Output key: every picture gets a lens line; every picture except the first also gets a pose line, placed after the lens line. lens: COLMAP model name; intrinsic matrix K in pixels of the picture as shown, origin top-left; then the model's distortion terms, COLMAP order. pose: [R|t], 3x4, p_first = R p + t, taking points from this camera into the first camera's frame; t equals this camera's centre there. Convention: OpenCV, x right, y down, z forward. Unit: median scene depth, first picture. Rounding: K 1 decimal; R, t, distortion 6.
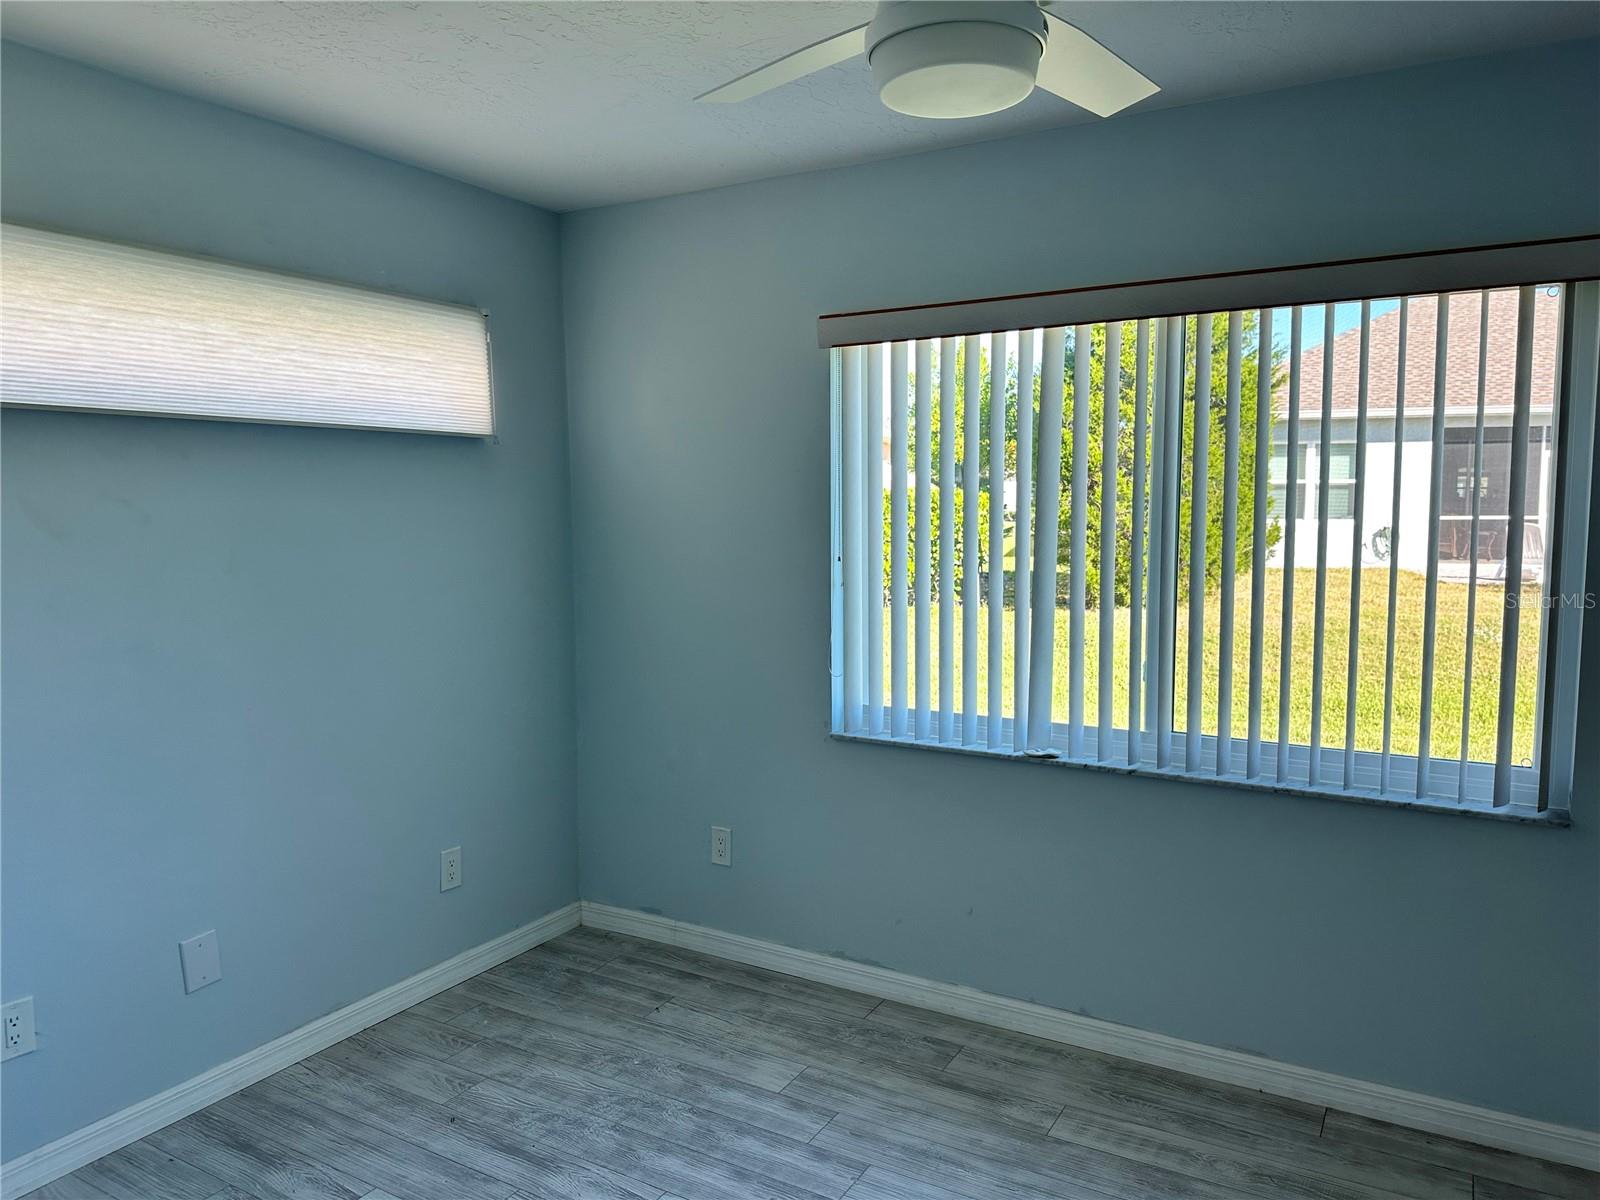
lens RADIAL K [[1153.3, 0, 802.8], [0, 1153.3, 599.1], [0, 0, 1]] dist [0.062290, -0.001123]
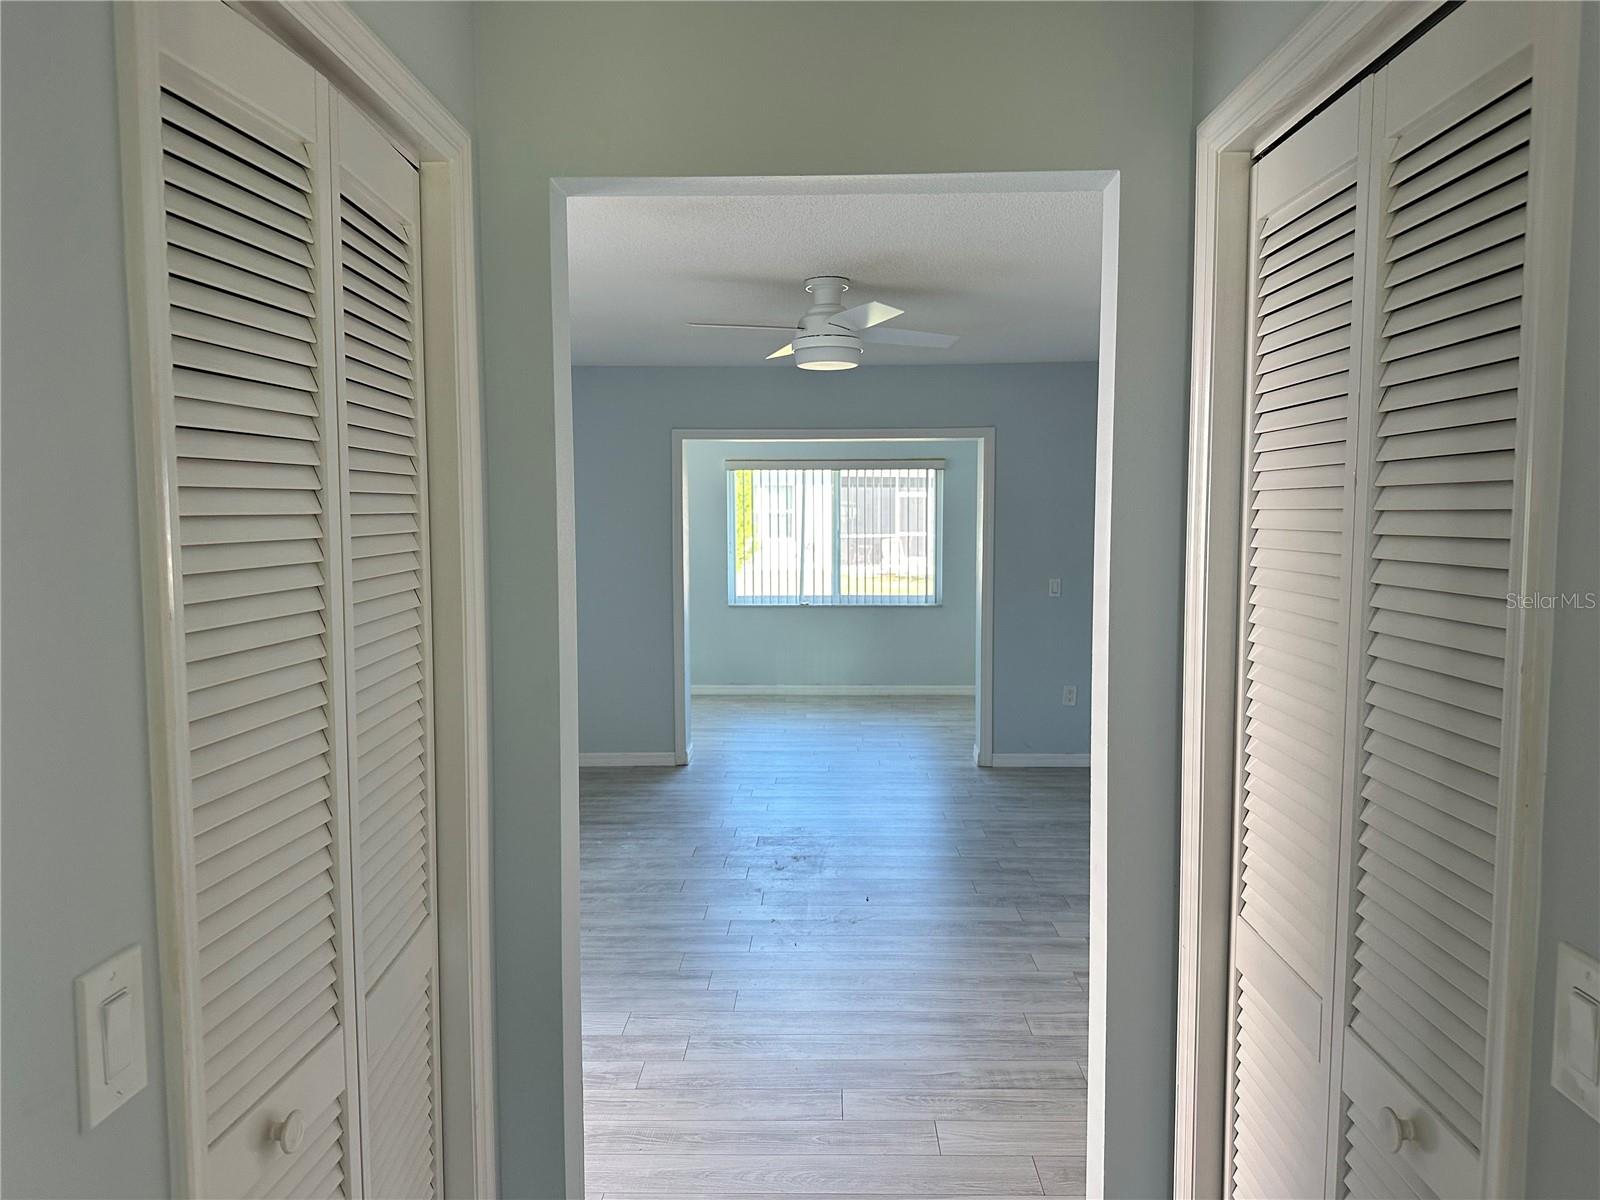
lens RADIAL K [[1127.7, 0, 801.9], [0, 1127.7, 606.3], [0, 0, 1]] dist [0.070903, -0.091909]
pose [[0.879530, -0.038633, 0.474272, -1.251555], [0.038655, 0.999205, 0.009708, 0.109494], [-0.474270, 0.009794, 0.880325, -1.691053]]
